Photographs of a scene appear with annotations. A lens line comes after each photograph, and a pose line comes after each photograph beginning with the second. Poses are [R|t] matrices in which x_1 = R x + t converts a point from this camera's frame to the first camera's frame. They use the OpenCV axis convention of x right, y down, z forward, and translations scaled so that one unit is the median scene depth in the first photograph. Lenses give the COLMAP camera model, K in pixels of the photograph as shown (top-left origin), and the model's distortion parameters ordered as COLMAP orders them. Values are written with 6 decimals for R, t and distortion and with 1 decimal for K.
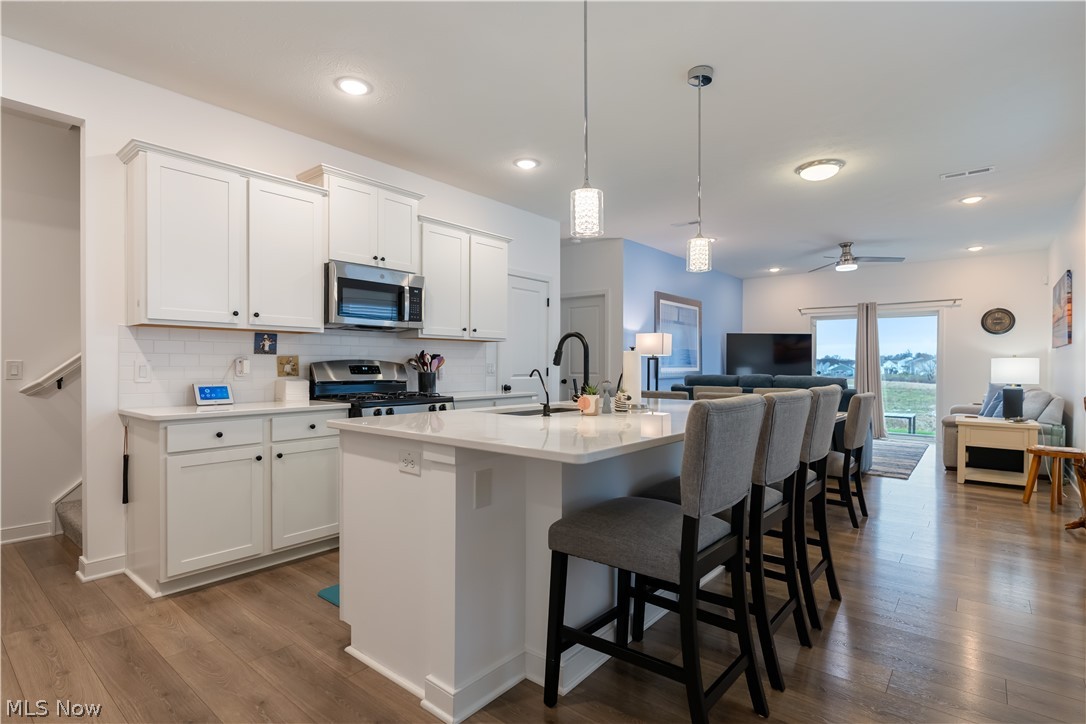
lens RADIAL K [[532.9, 0, 545.2], [0, 532.9, 365.1], [0, 0, 1]] dist [-0.003592, -0.000897]
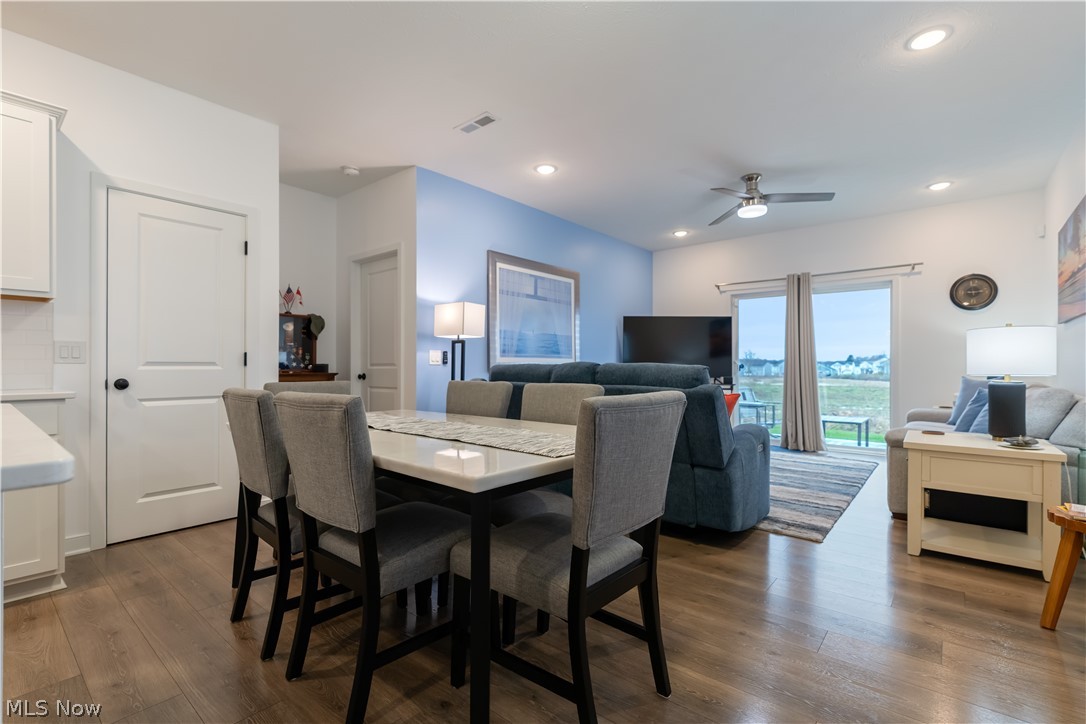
lens RADIAL K [[487.4, 0, 542.7], [0, 487.4, 362.9], [0, 0, 1]] dist [-0.003994, 0.000965]
pose [[0.999919, -0.002940, -0.012412, 0.297318], [0.002842, 0.999965, -0.007852, 0.018495], [0.012435, 0.007816, 0.999892, 0.359964]]
